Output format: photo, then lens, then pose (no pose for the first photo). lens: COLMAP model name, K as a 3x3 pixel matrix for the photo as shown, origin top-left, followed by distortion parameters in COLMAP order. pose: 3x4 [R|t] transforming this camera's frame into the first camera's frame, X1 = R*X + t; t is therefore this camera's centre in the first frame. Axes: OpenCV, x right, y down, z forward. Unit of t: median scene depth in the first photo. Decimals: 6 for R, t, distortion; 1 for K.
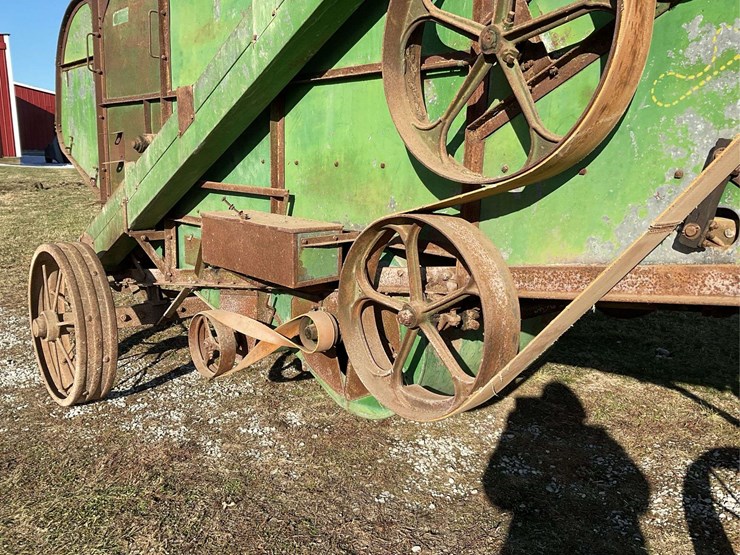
lens RADIAL K [[625.0, 0, 366.7], [0, 625.0, 279.0], [0, 0, 1]] dist [0.094240, -0.185363]
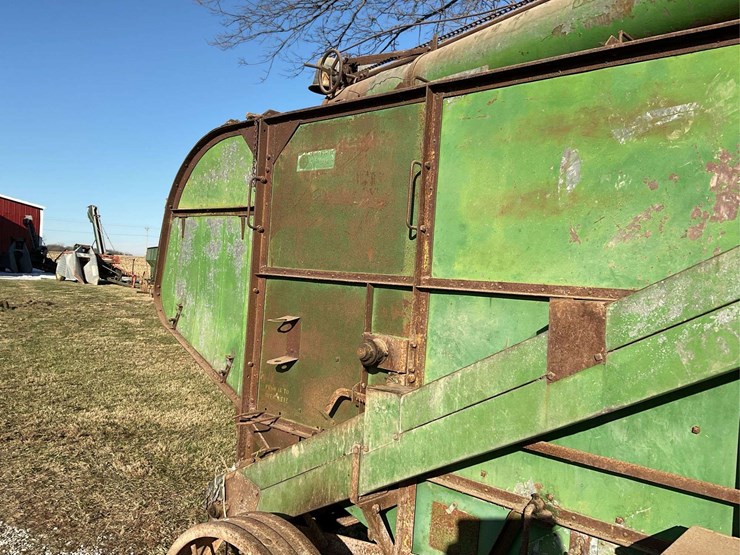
lens RADIAL K [[625.0, 0, 366.7], [0, 625.0, 279.0], [0, 0, 1]] dist [0.094240, -0.185363]
pose [[0.995785, 0.038280, 0.083350, -0.469190], [-0.022760, 0.983448, -0.179756, -0.192811], [-0.088851, 0.177102, 0.980174, 0.398318]]
